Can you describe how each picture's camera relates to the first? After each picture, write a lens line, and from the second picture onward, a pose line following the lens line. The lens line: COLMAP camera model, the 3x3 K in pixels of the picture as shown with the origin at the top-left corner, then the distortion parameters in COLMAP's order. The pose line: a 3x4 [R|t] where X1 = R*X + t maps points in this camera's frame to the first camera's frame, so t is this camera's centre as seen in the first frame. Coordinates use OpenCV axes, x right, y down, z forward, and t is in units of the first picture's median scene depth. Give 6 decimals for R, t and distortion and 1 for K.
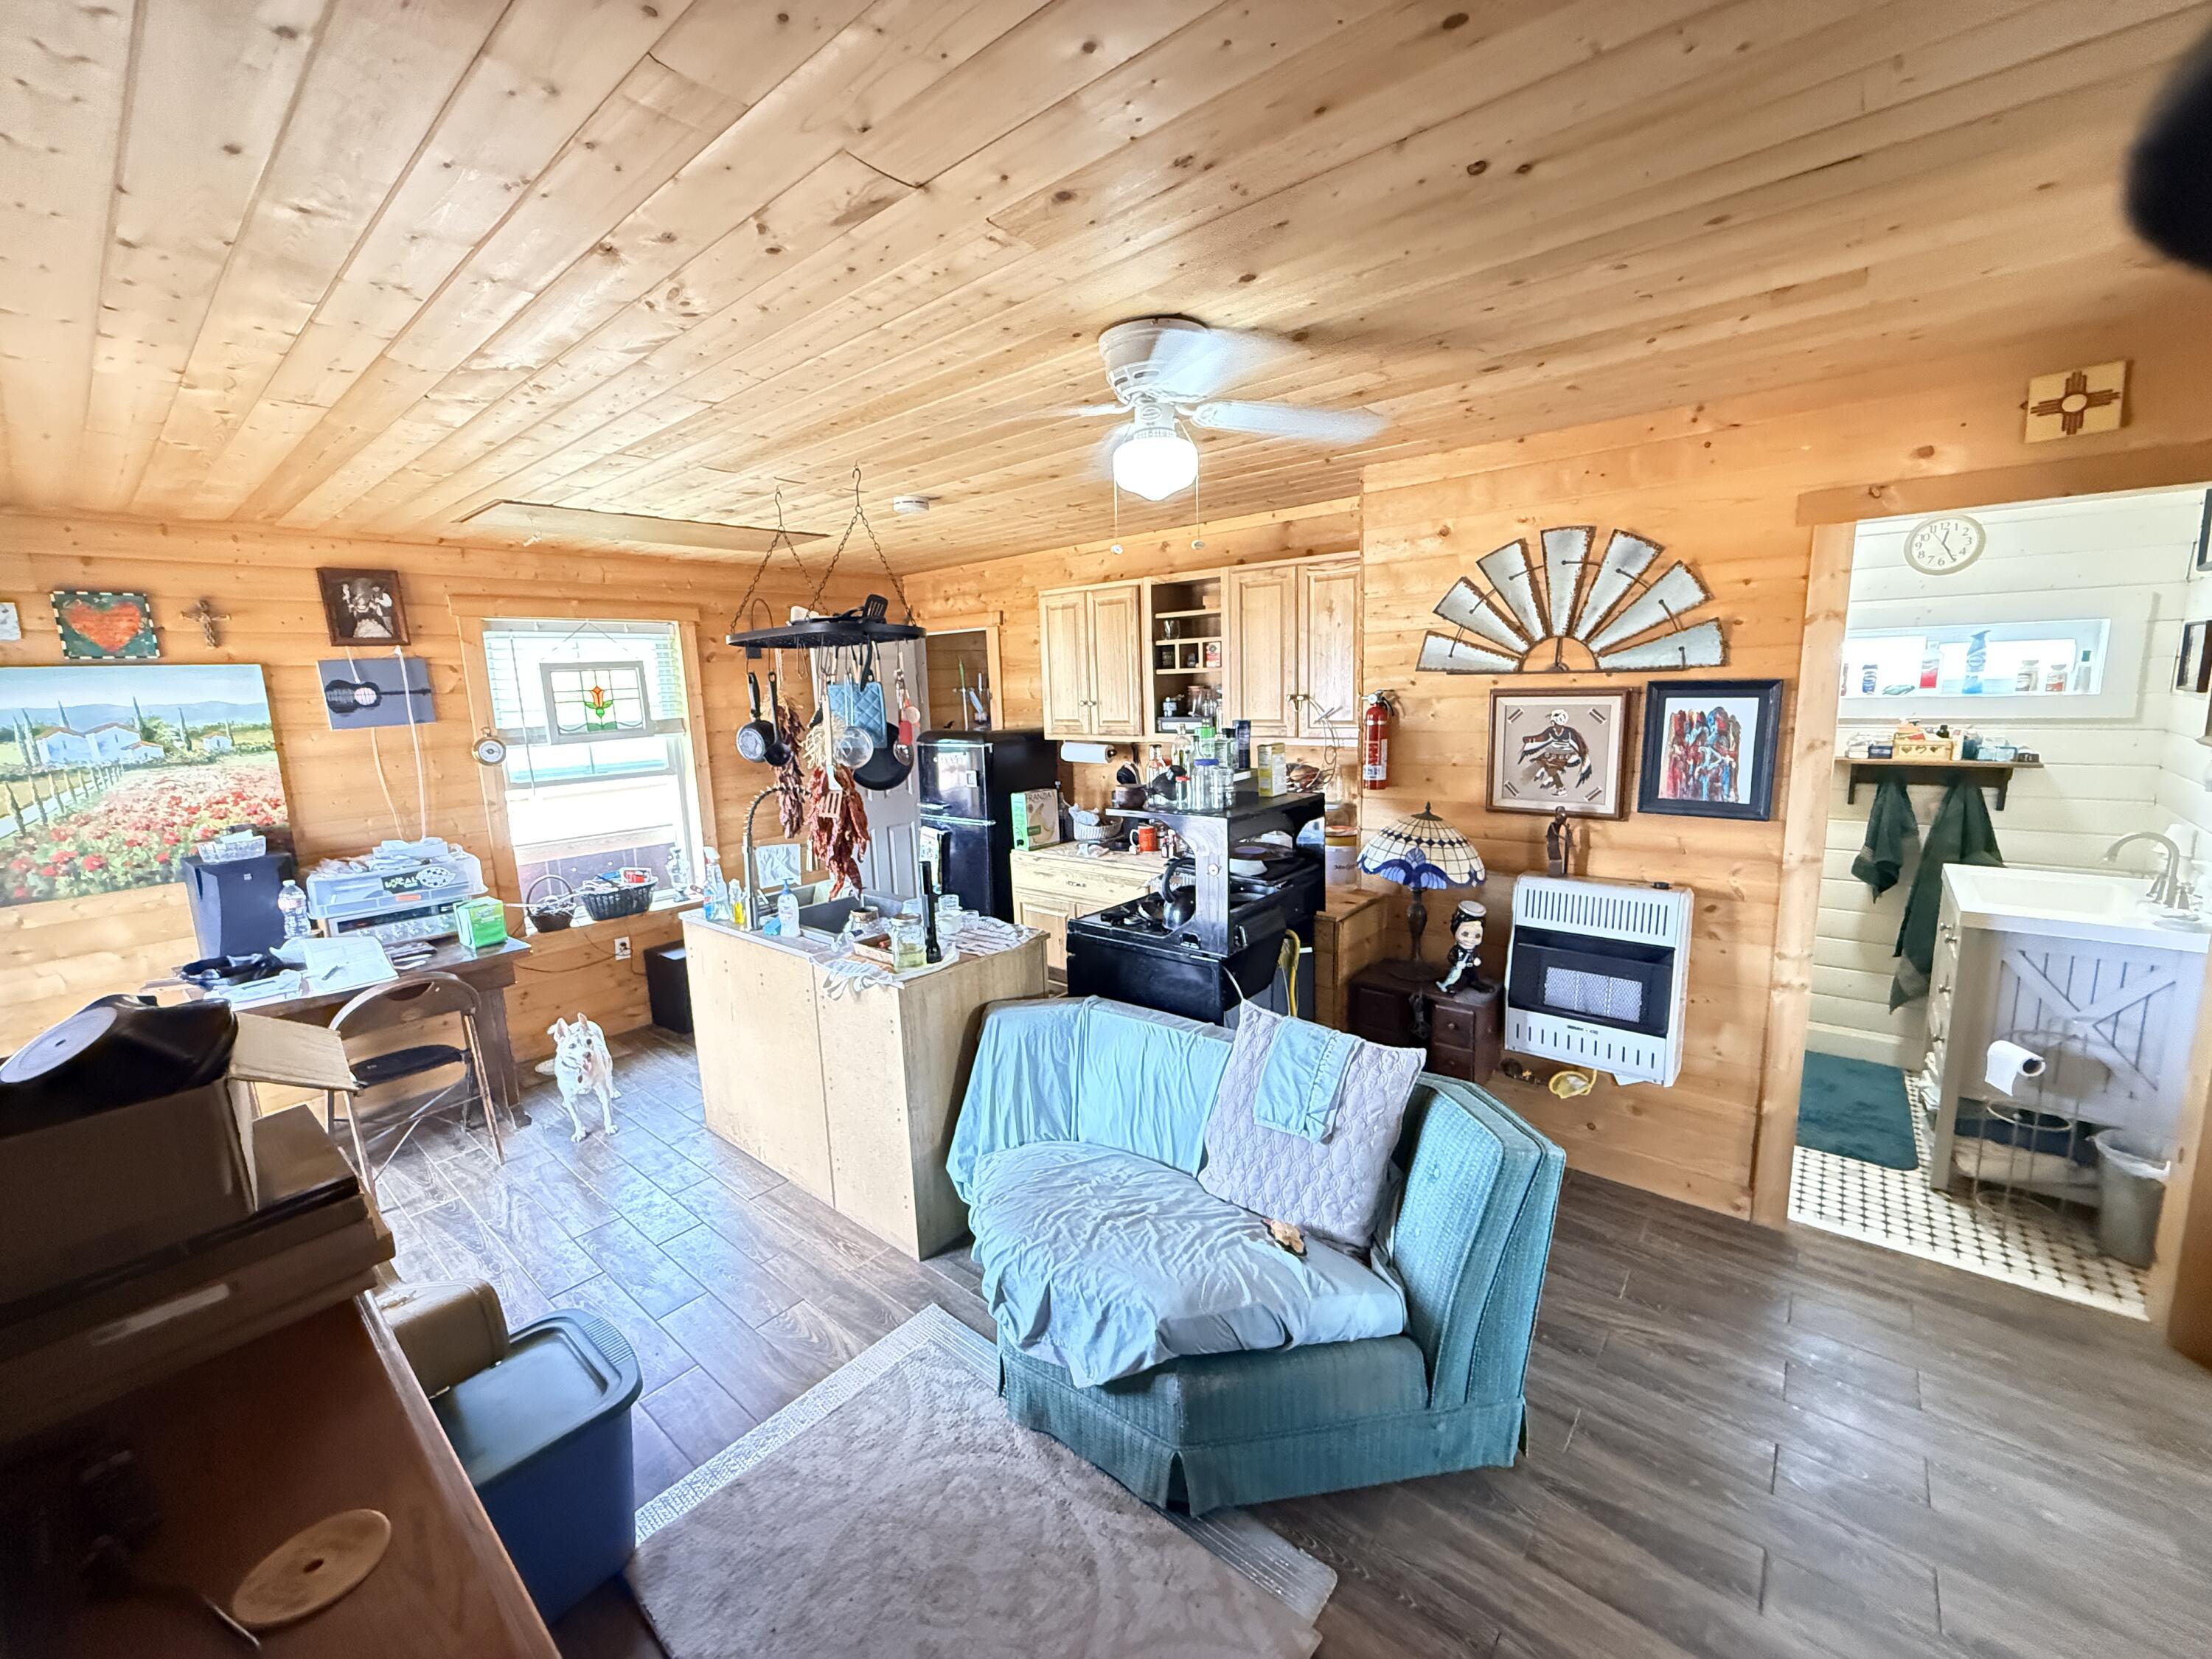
lens RADIAL K [[878.8, 0, 1103.2], [0, 878.8, 823.0], [0, 0, 1]] dist [0.000967, -0.000097]
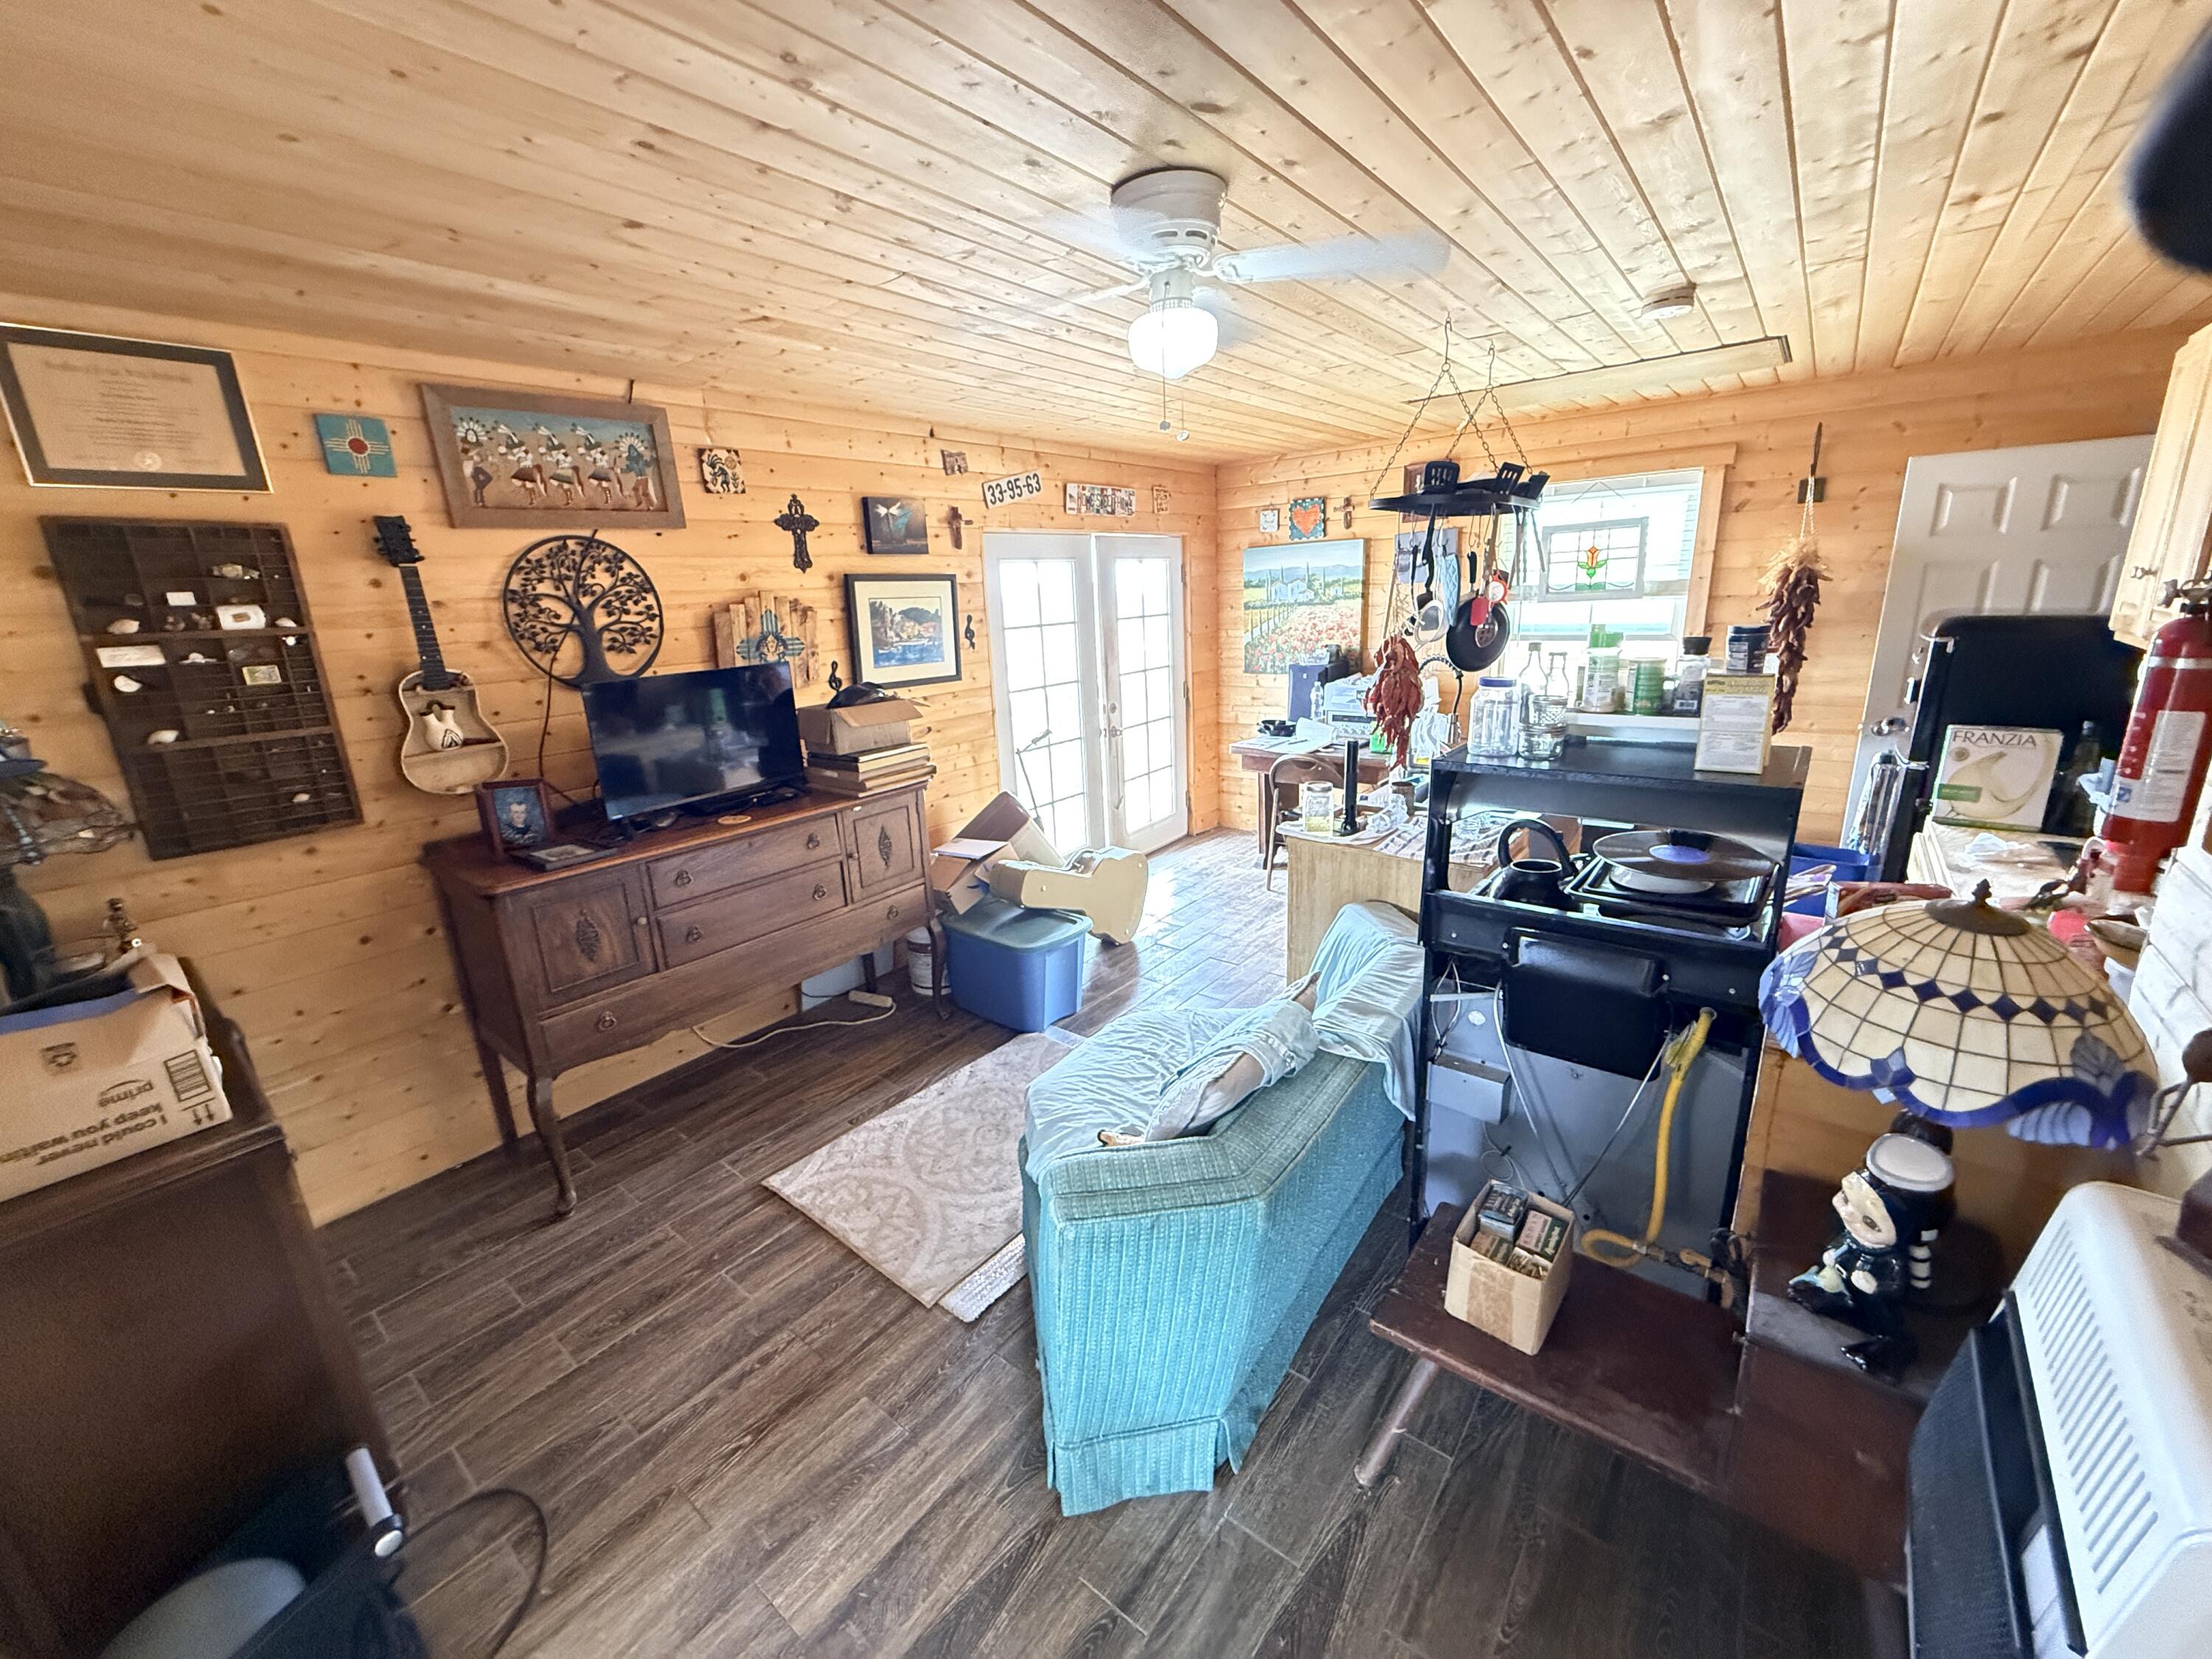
lens RADIAL K [[878.8, 0, 1107.5], [0, 878.8, 832.3], [0, 0, 1]] dist [0.000967, -0.000097]
pose [[0.032083, 0.299858, -0.953444, 0.527308], [-0.117649, 0.948437, 0.294324, -0.080543], [0.992537, 0.102729, 0.065707, 0.438836]]
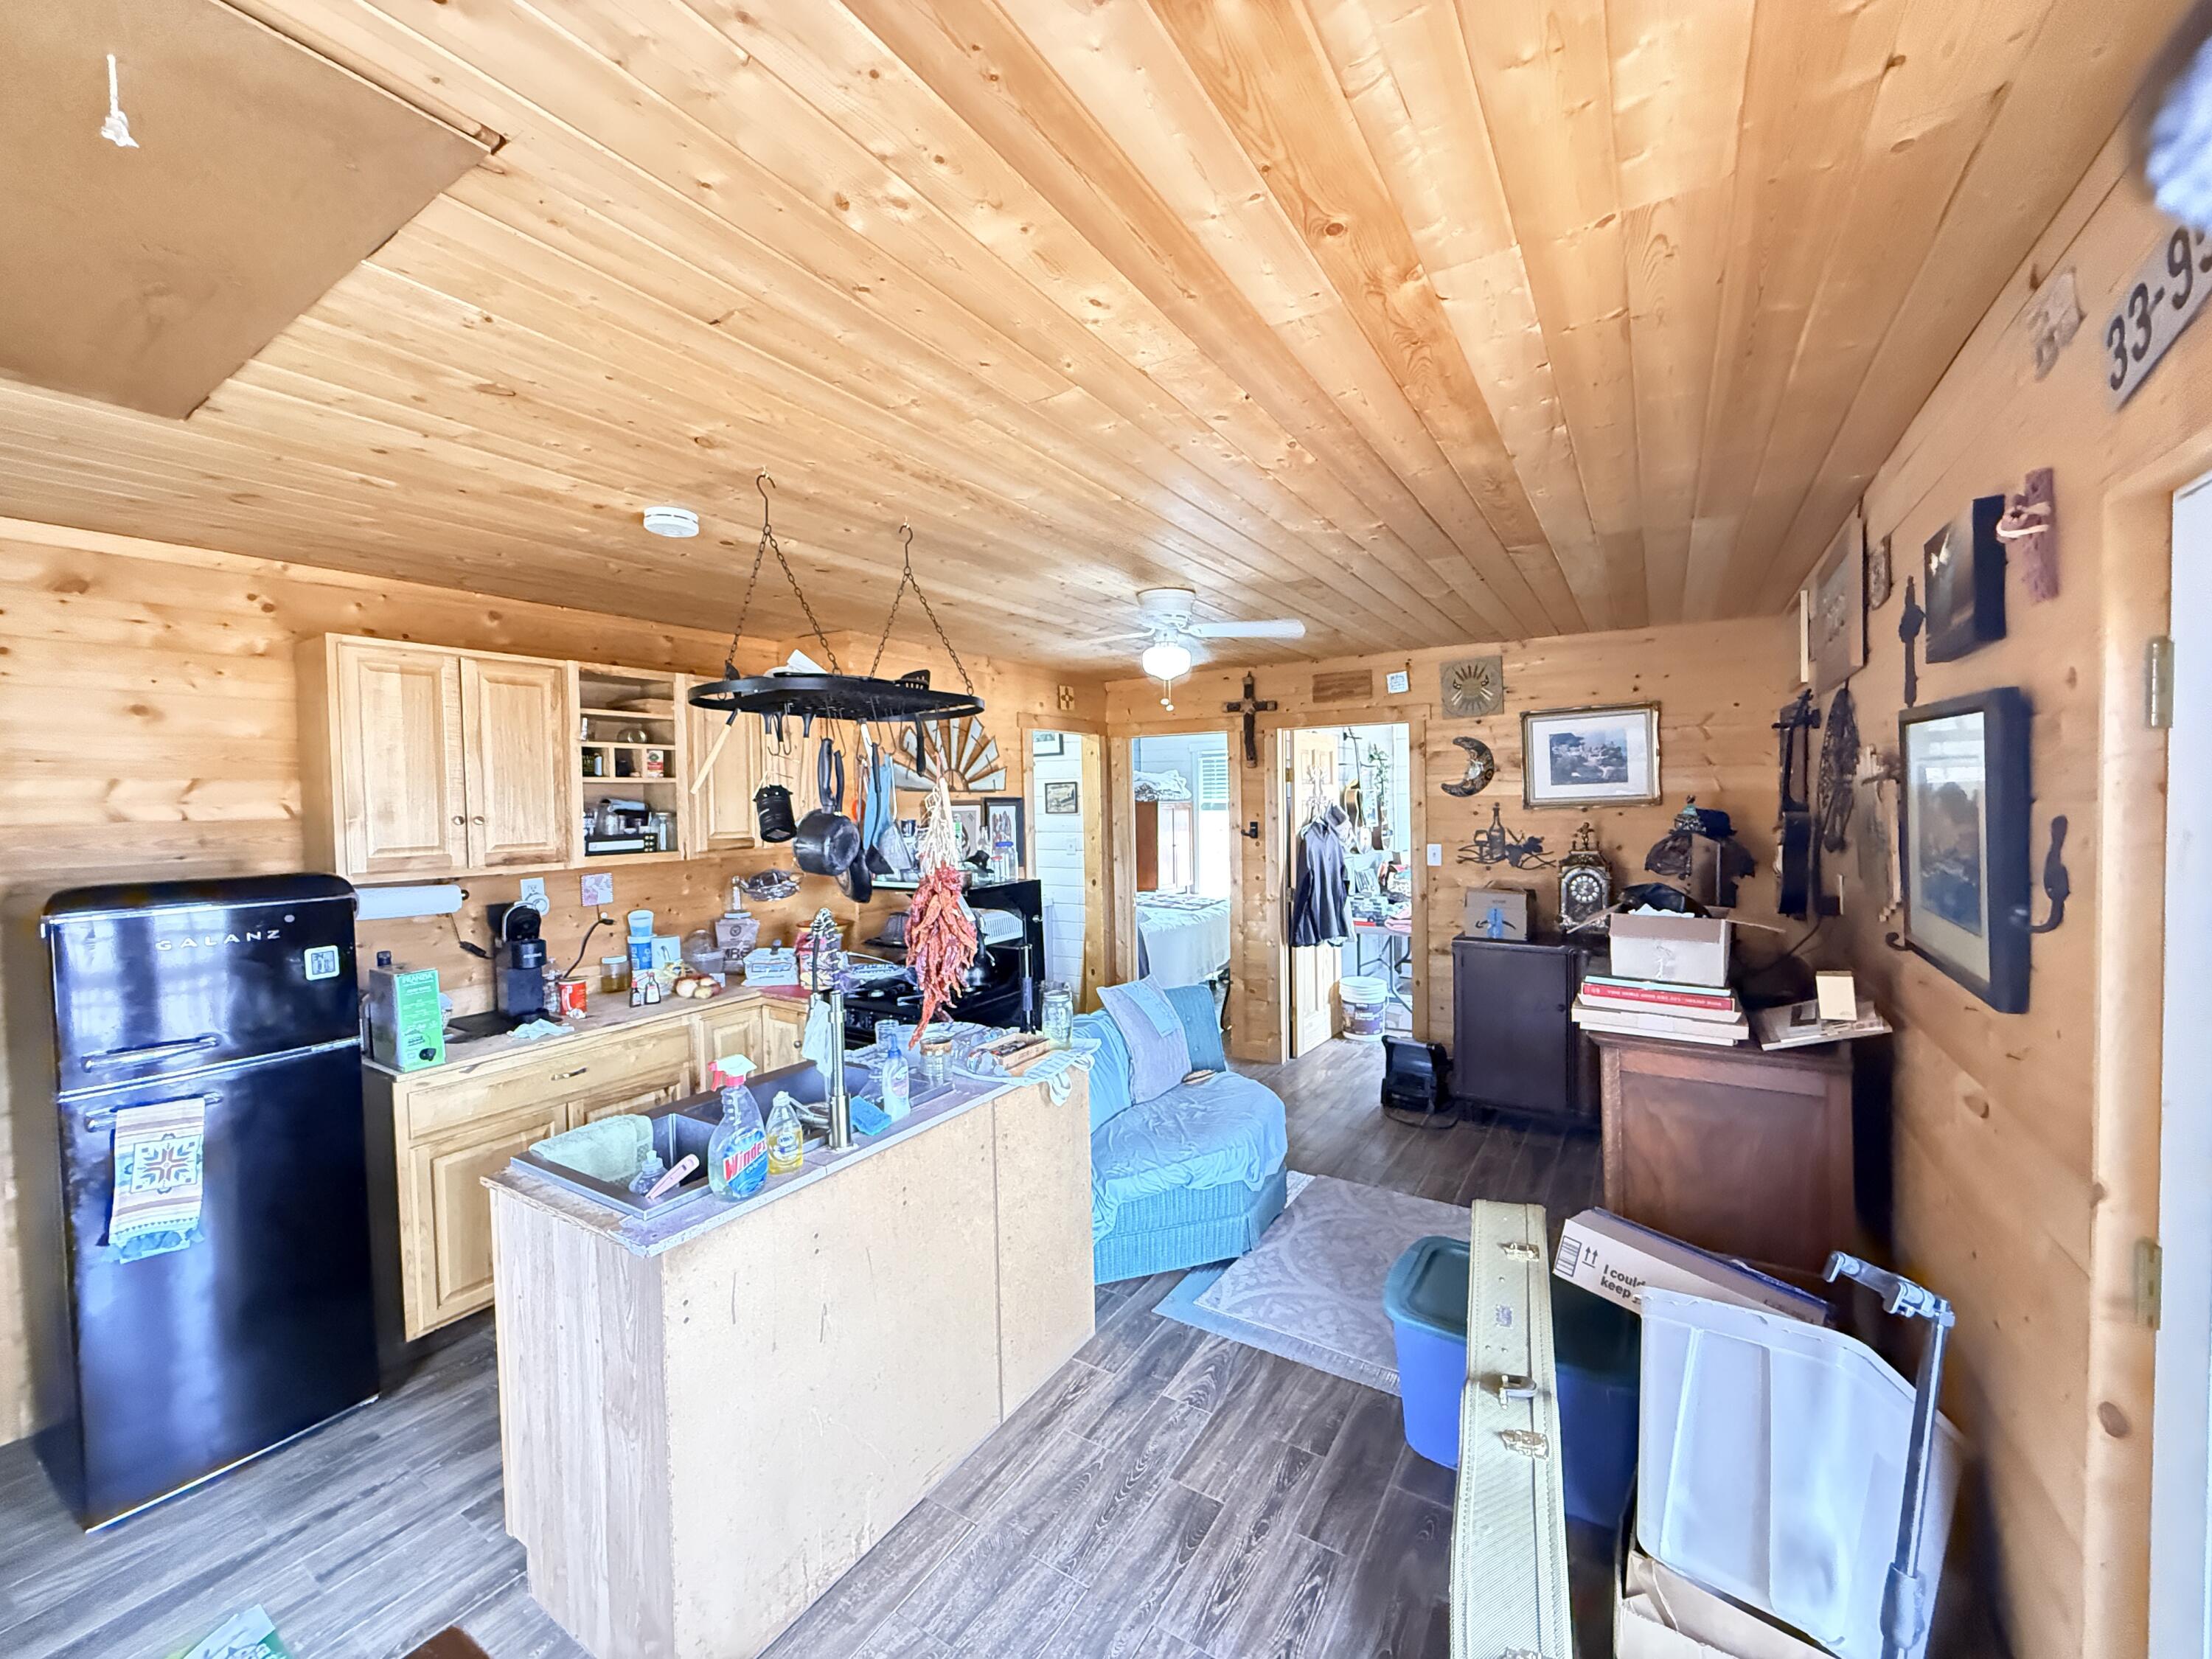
lens RADIAL K [[878.8, 0, 1098.0], [0, 878.8, 826.2], [0, 0, 1]] dist [0.000967, -0.000097]
pose [[-0.139151, 0.009184, 0.990229, -0.815975], [0.188234, 0.981971, 0.017344, -0.059507], [-0.972217, 0.188808, -0.138371, 0.691603]]
